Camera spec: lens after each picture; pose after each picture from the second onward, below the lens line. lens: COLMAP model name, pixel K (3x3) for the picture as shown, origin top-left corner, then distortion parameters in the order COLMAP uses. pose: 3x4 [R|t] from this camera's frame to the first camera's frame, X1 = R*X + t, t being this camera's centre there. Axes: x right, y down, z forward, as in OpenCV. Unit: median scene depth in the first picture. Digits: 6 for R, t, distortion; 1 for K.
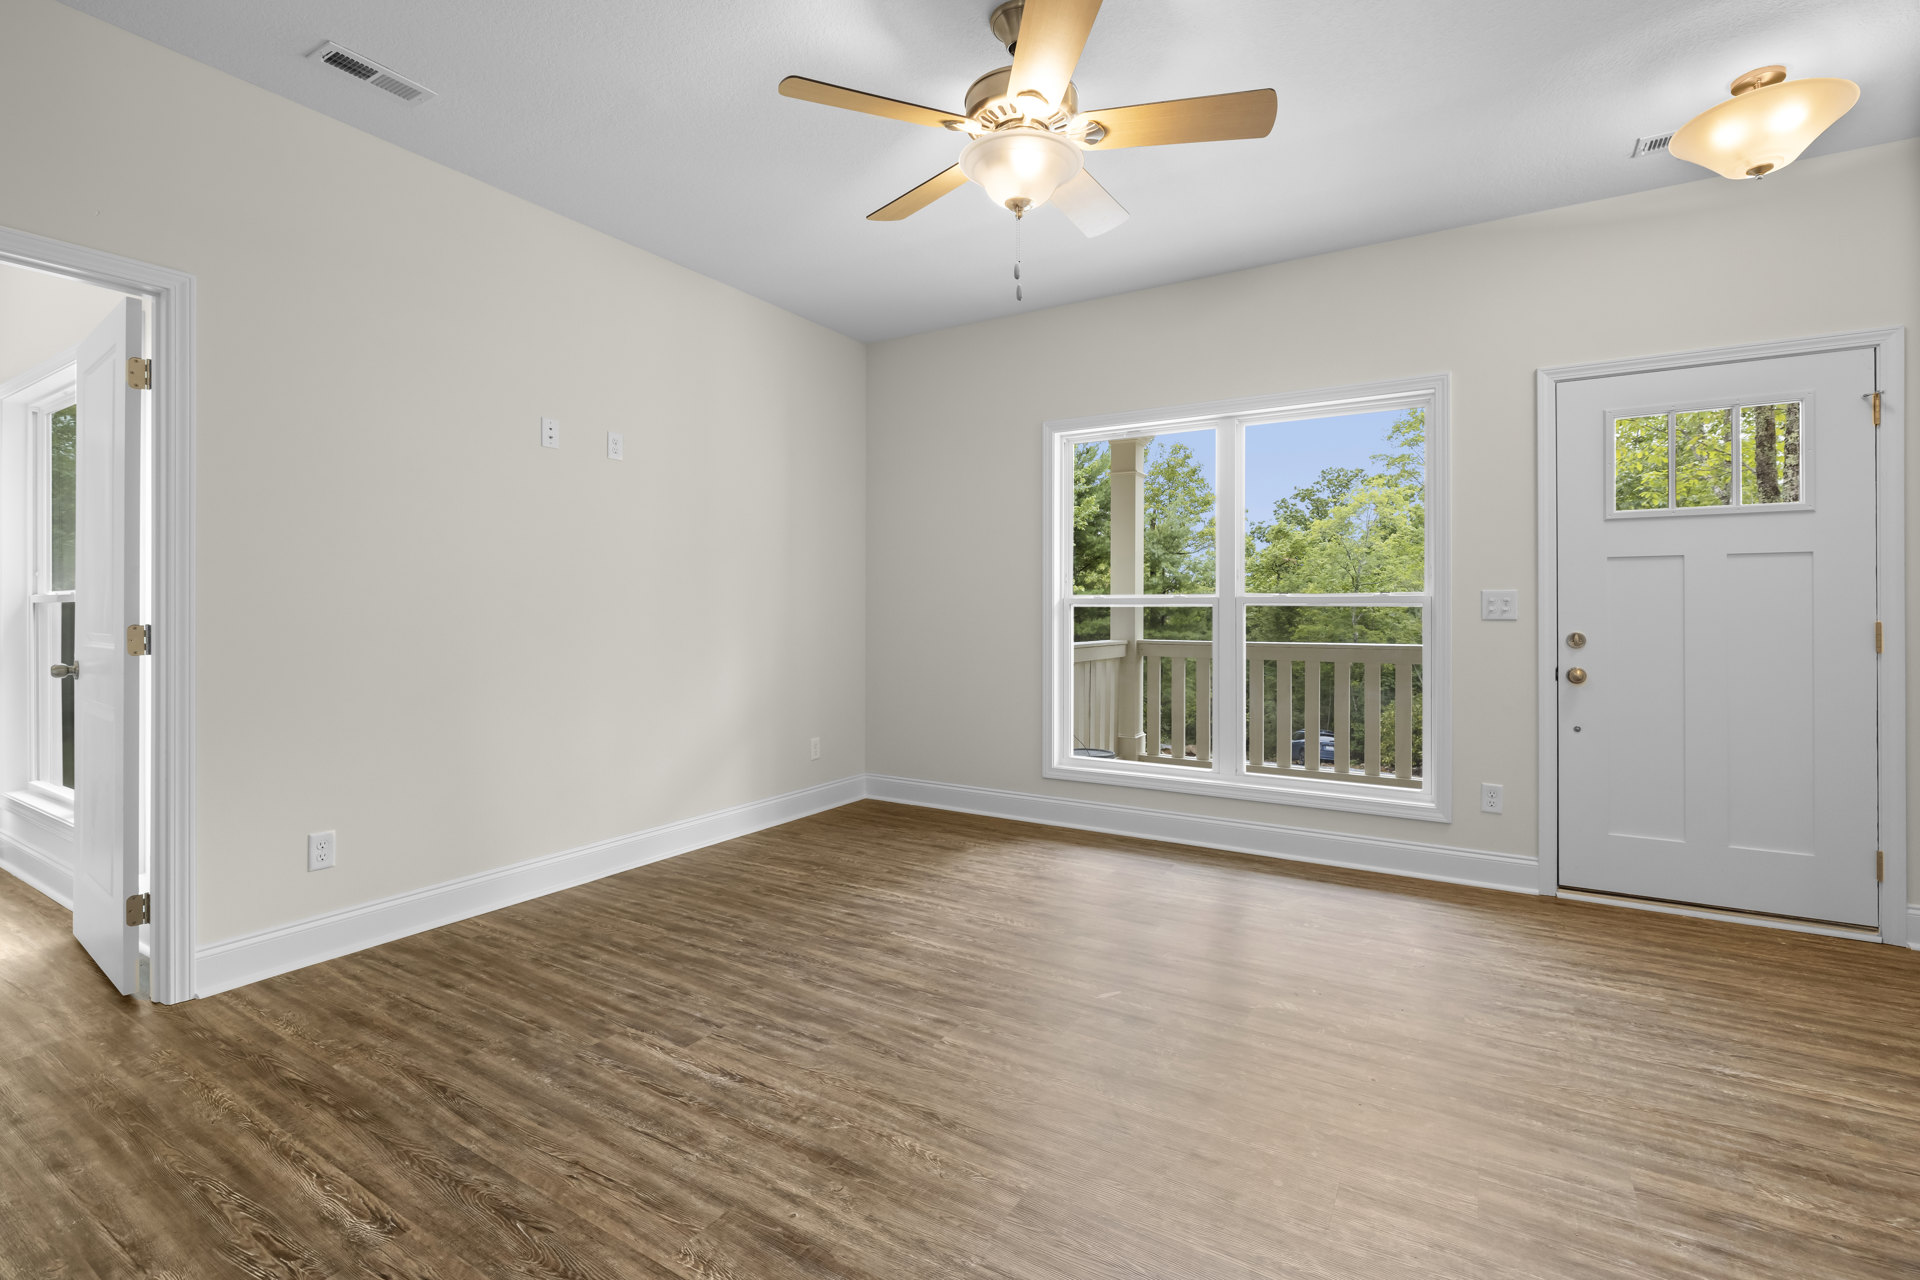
lens RADIAL K [[875.4, 0, 957.0], [0, 875.4, 621.5], [0, 0, 1]] dist [-0.000471, 0.000054]
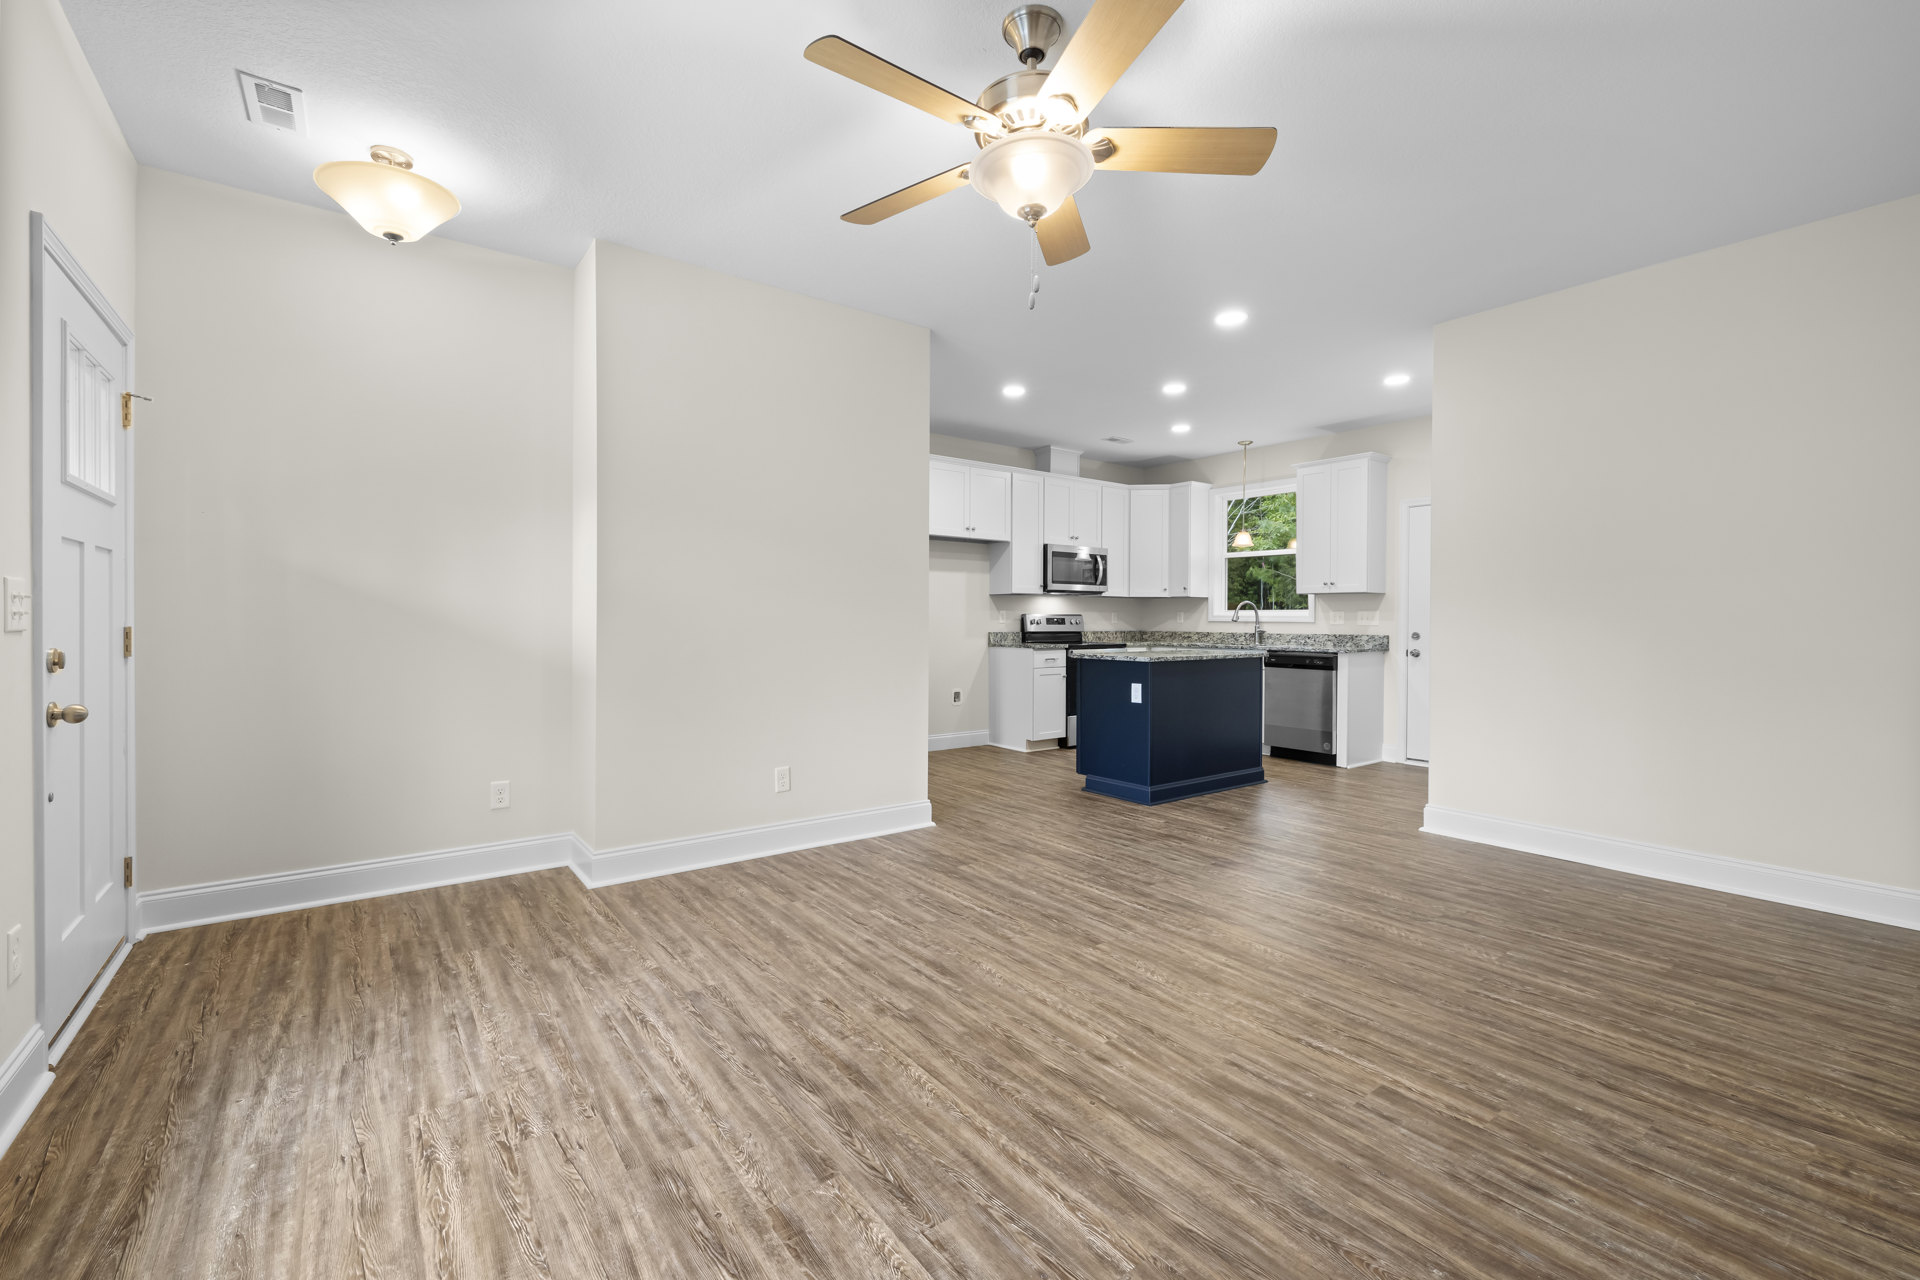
lens RADIAL K [[814.0, 0, 957.2], [0, 814.0, 627.4], [0, 0, 1]] dist [0.001052, 0.000044]
pose [[-0.930953, -0.008980, 0.365028, -0.193089], [-0.001456, 0.999781, 0.020883, -0.022564], [-0.365136, 0.018910, -0.930762, 1.908859]]
